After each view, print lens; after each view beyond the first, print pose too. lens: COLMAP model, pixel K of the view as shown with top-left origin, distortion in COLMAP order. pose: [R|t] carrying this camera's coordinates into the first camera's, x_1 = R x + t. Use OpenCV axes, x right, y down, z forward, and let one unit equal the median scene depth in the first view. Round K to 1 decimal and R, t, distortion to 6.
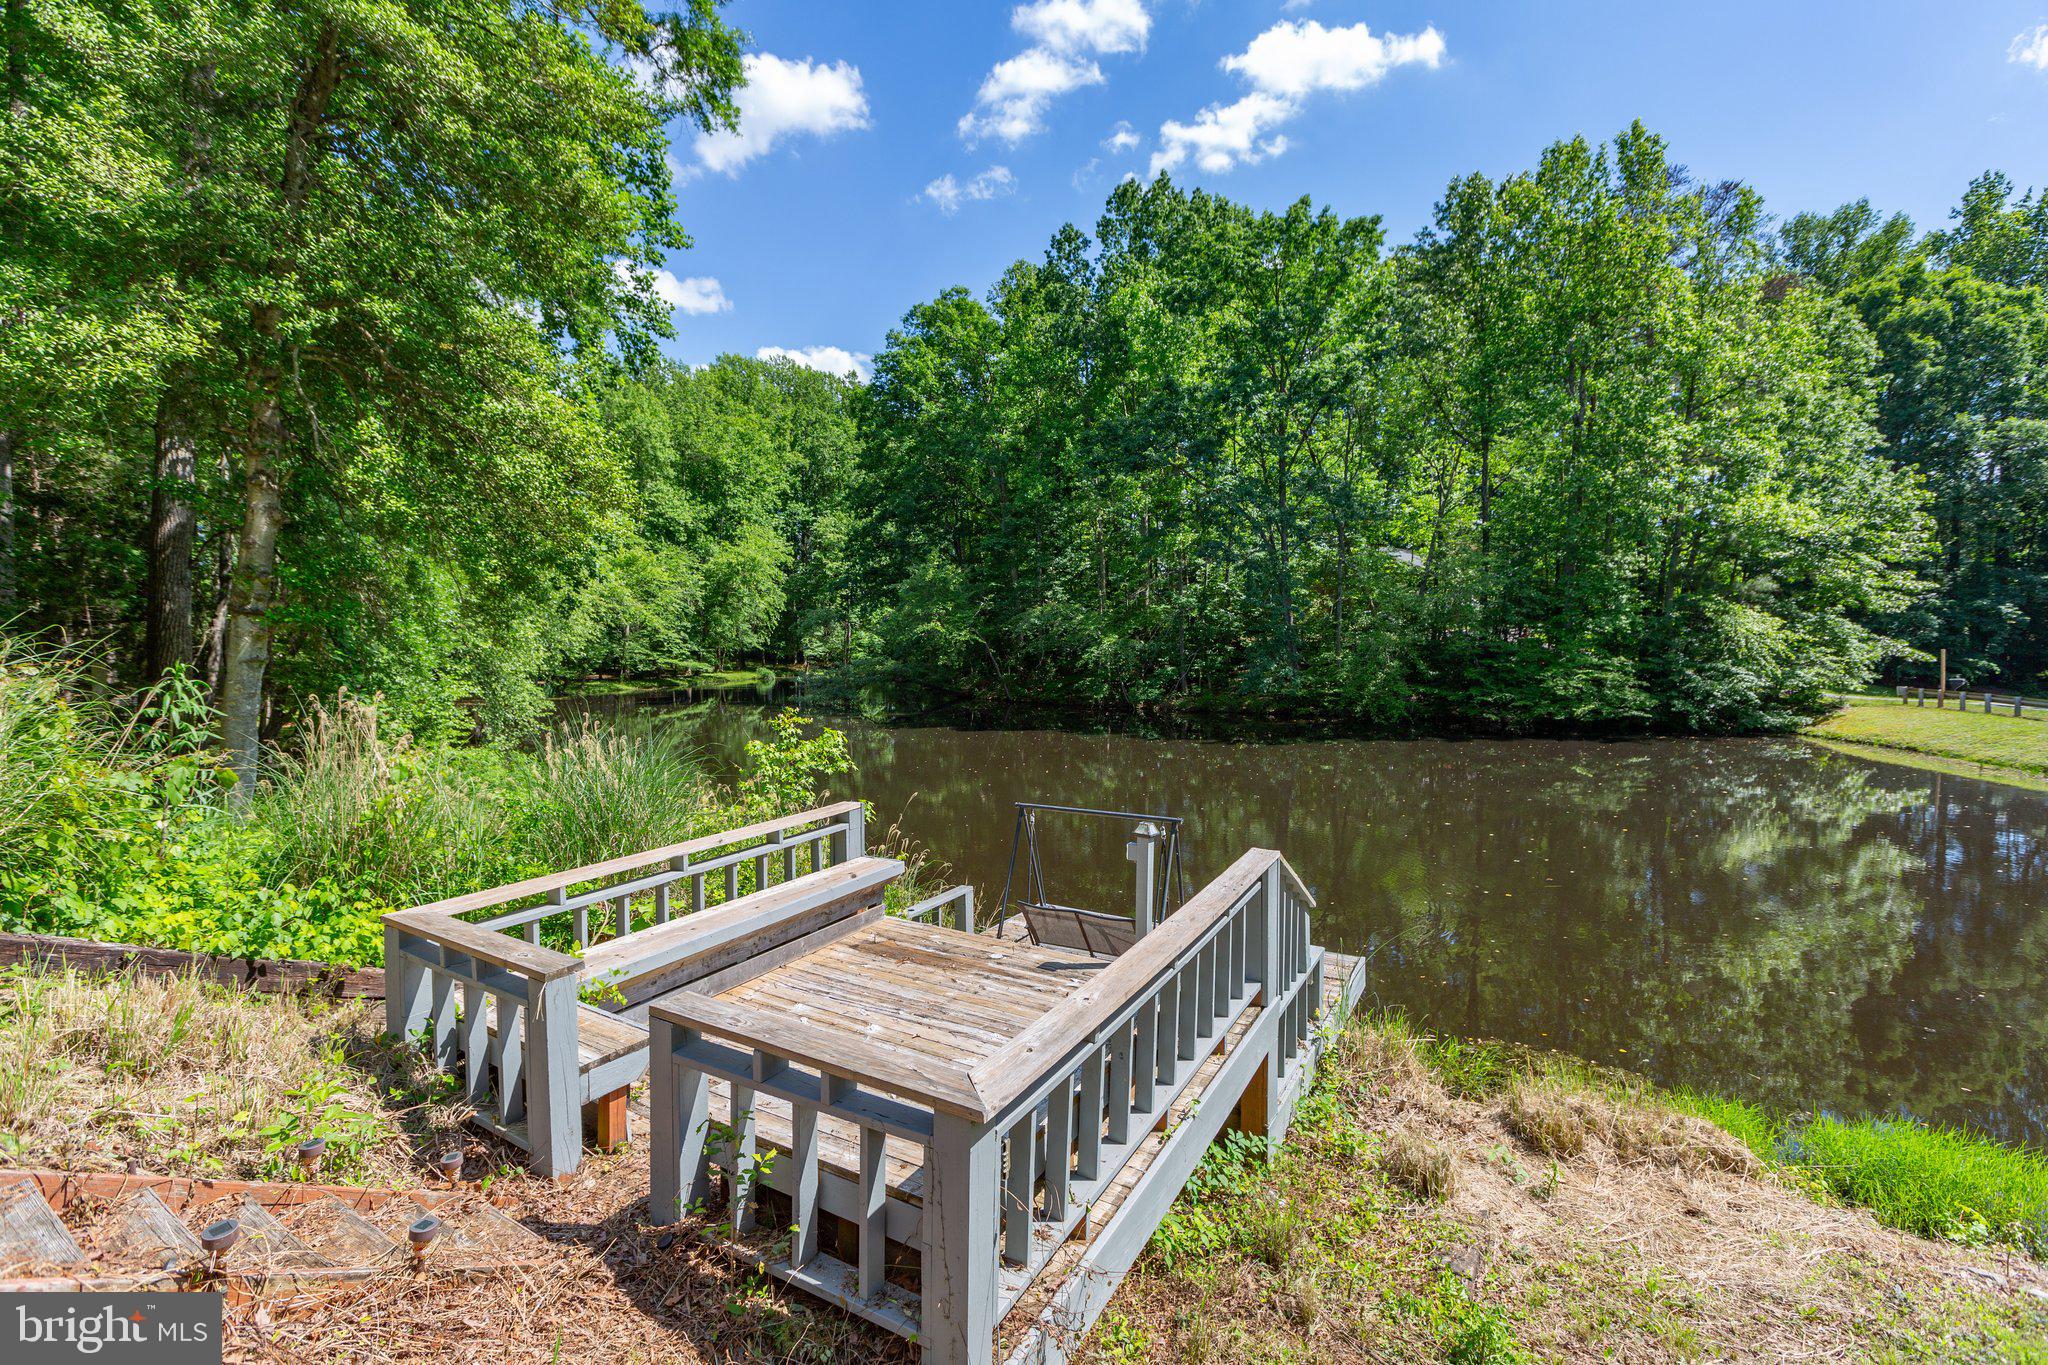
lens RADIAL K [[973.4, 0, 1074.7], [0, 973.4, 700.9], [0, 0, 1]] dist [-0.000776, 0.001072]
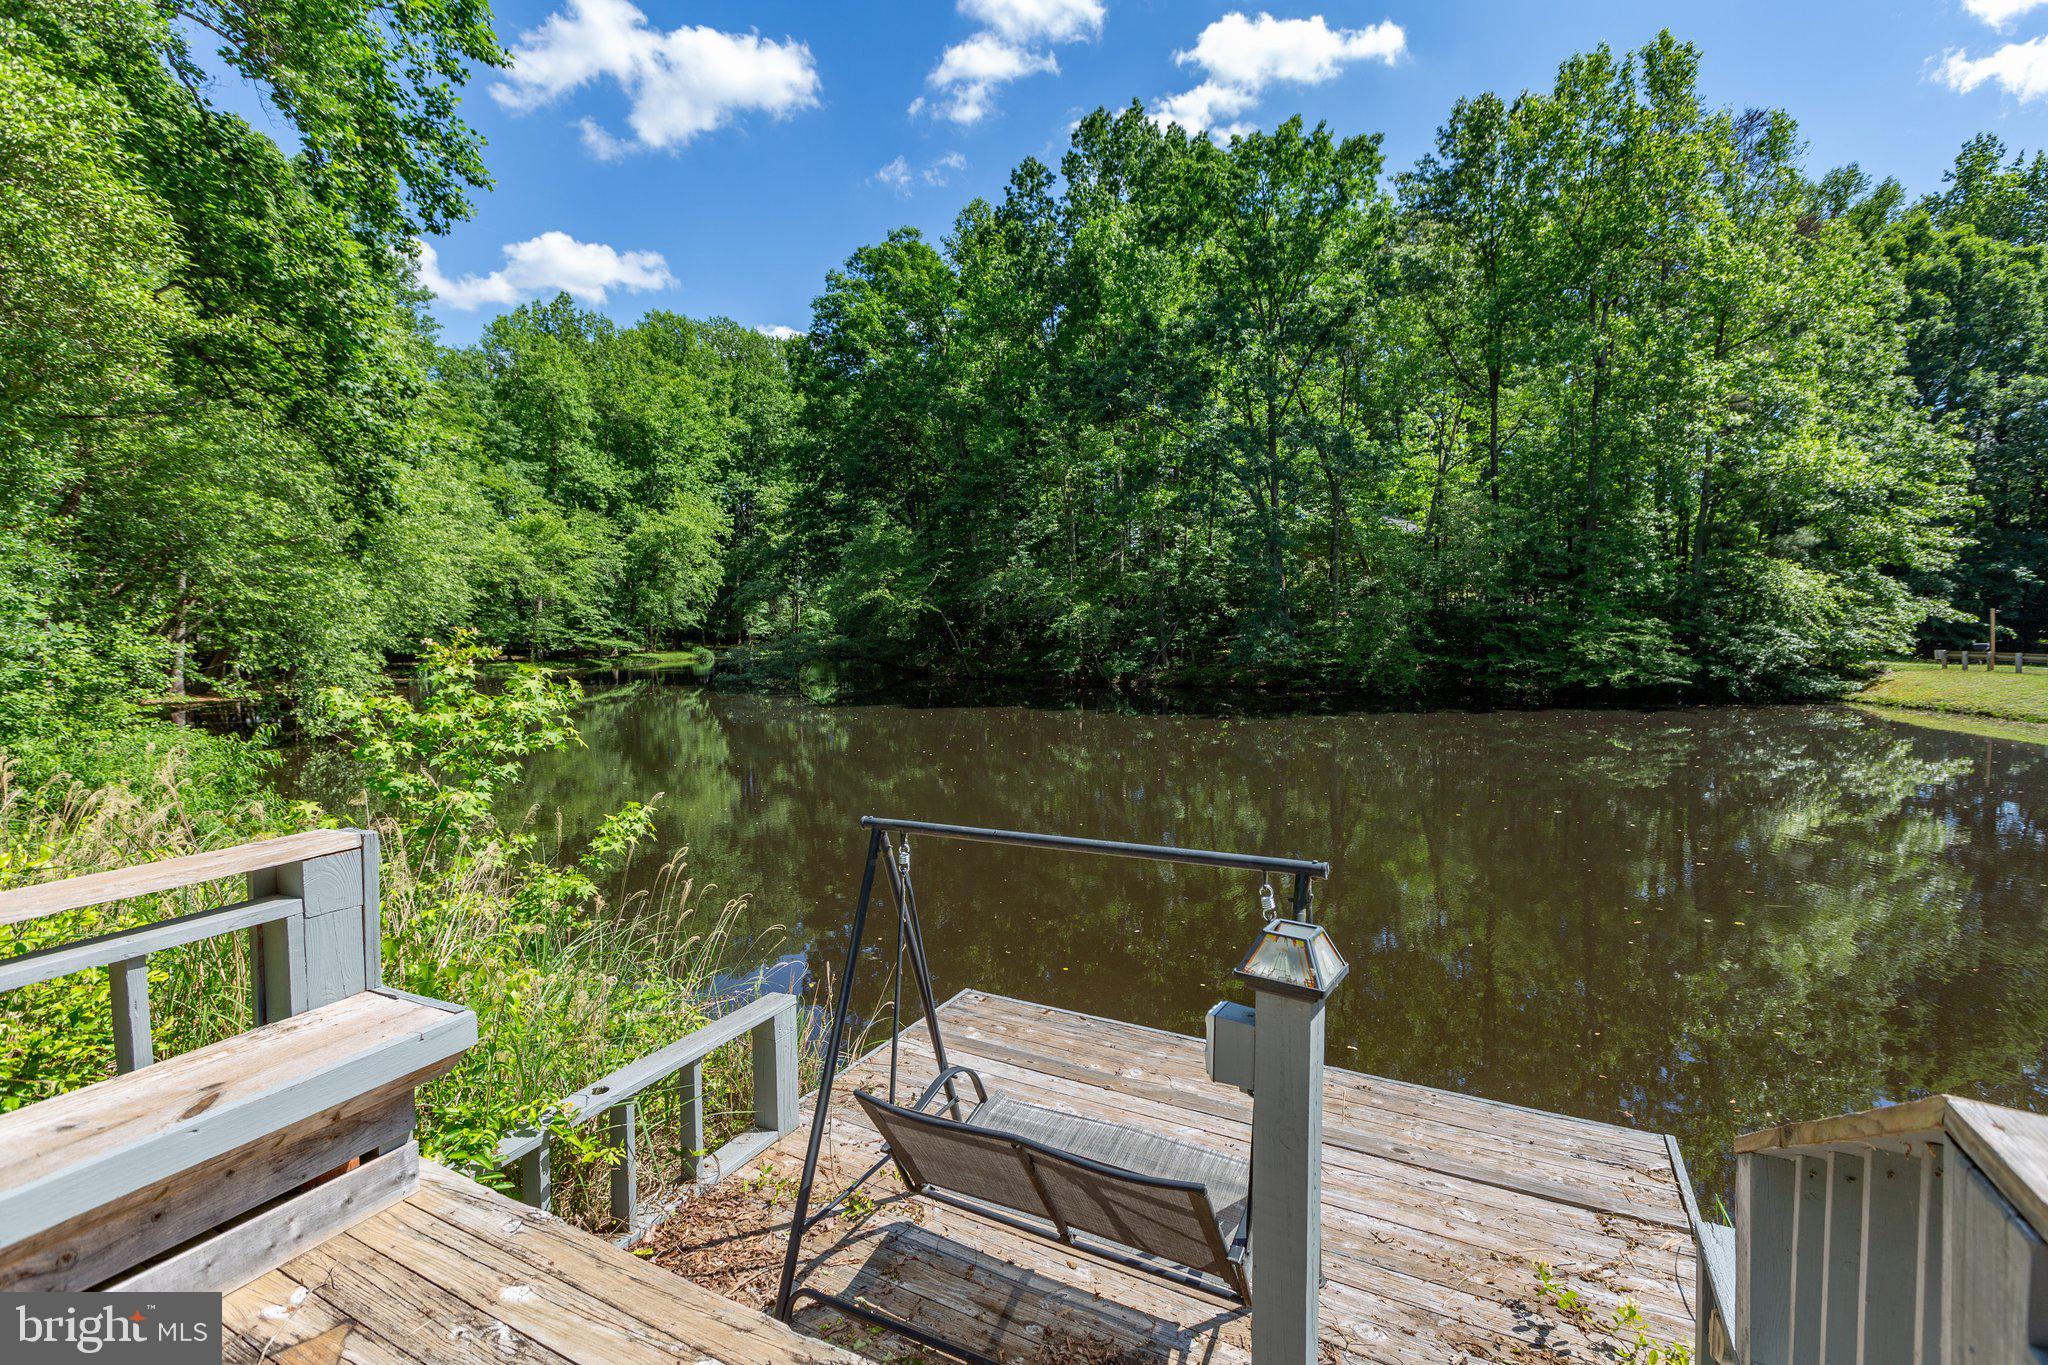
lens RADIAL K [[945.7, 0, 1138.5], [0, 945.7, 663.6], [0, 0, 1]] dist [0.002048, 0.000378]
pose [[0.993557, -0.010393, 0.112854, -0.011957], [0.012334, 0.999788, -0.016509, 0.003795], [-0.112658, 0.017794, 0.993474, 0.116458]]
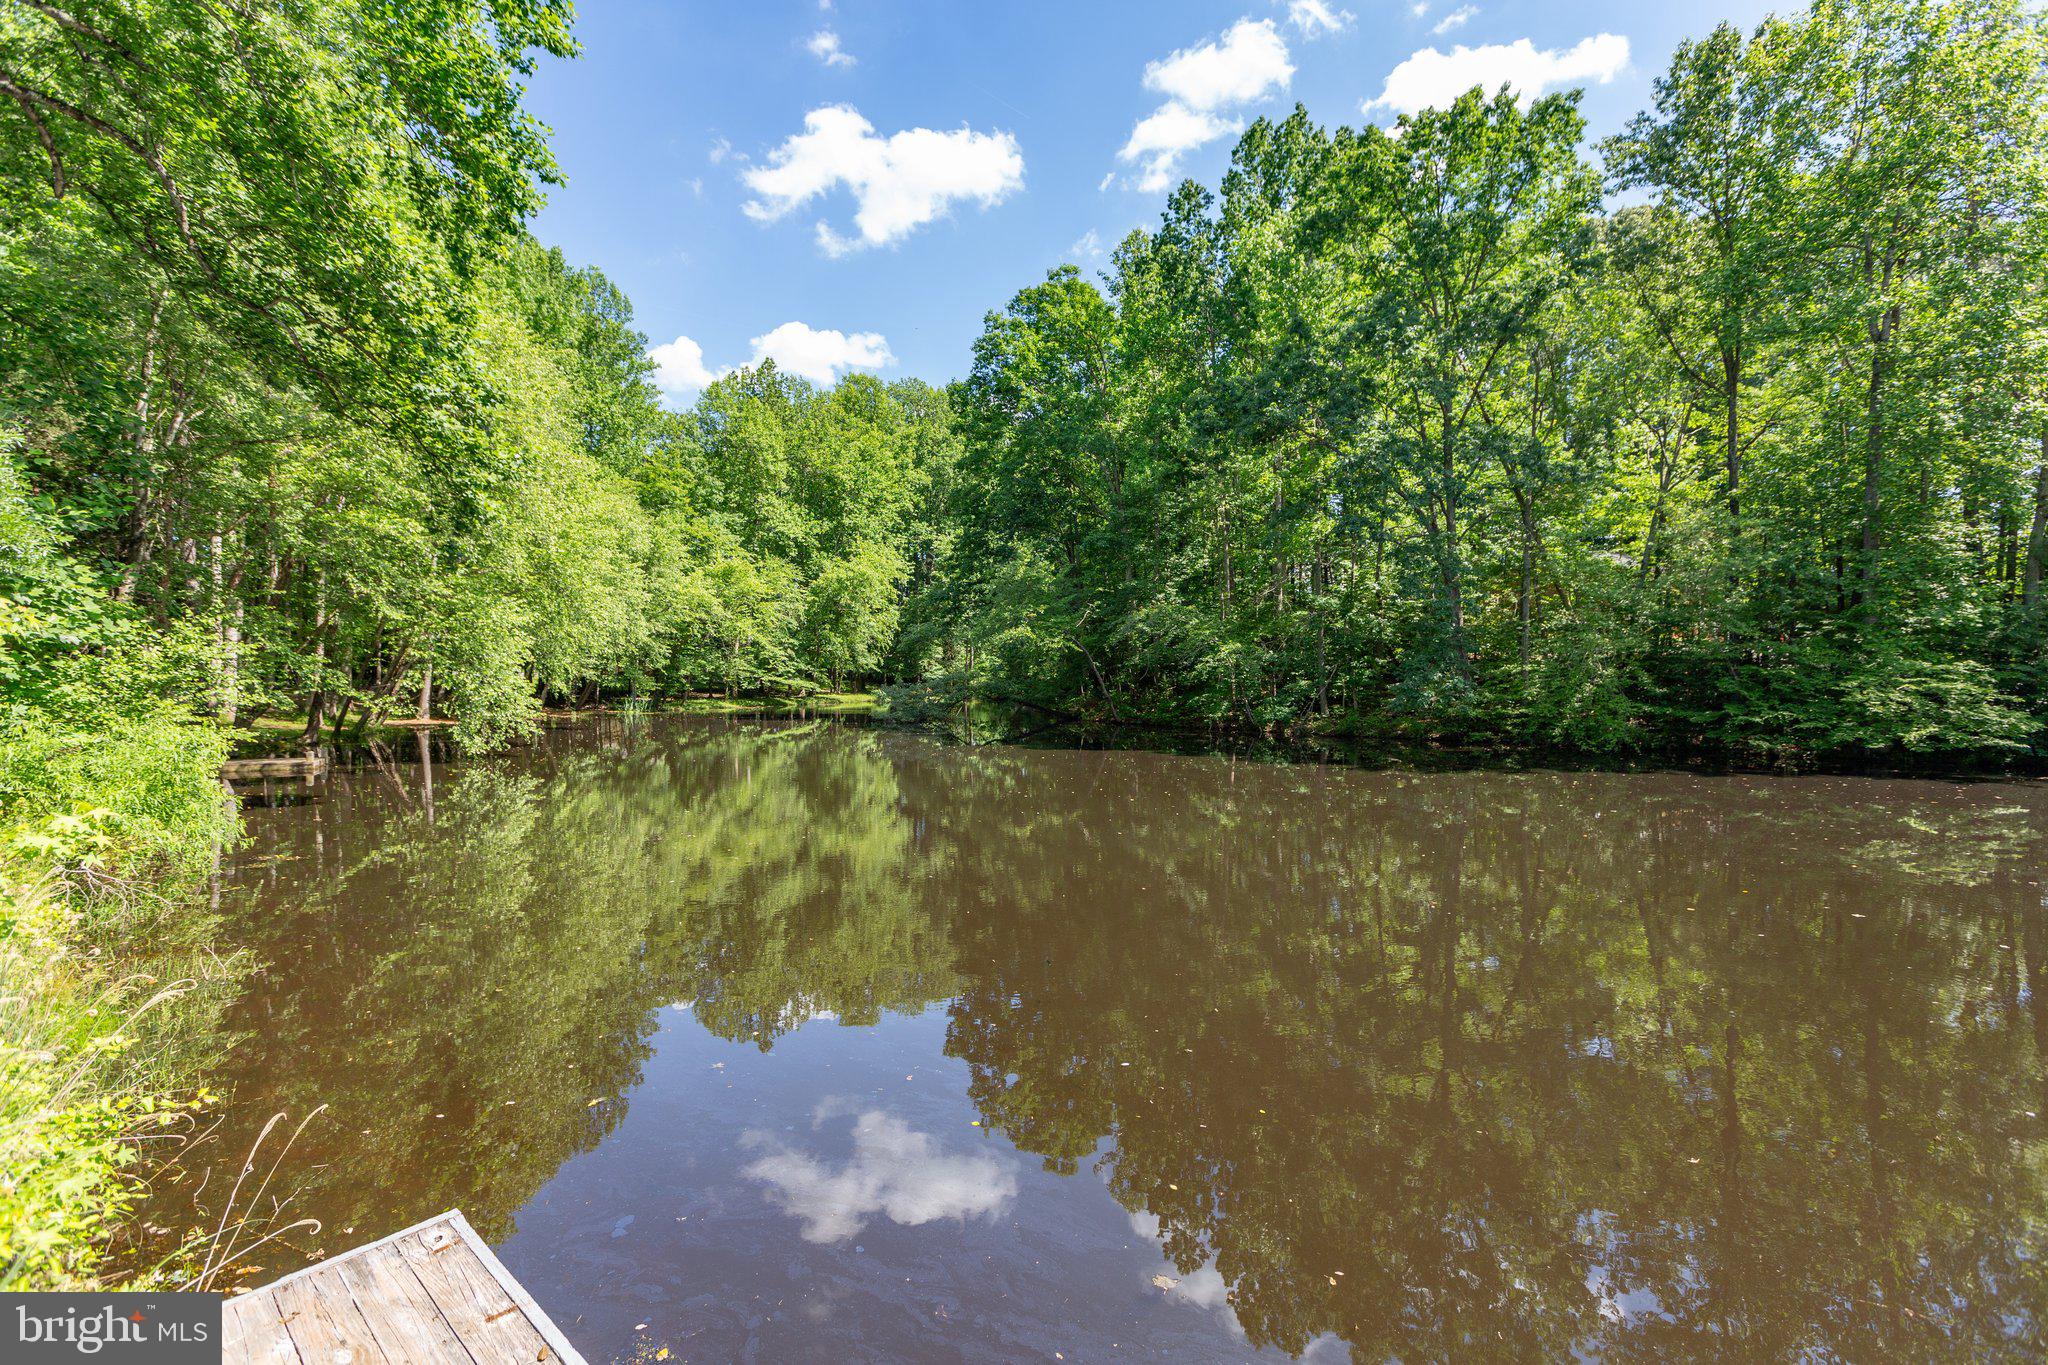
lens RADIAL K [[959.4, 0, 1101.0], [0, 959.4, 669.6], [0, 0, 1]] dist [0.000668, -0.001740]
pose [[0.993537, 0.008999, -0.113155, 0.017837], [-0.016471, 0.997731, -0.065276, 0.010543], [0.112311, 0.066718, 0.991431, 0.170192]]
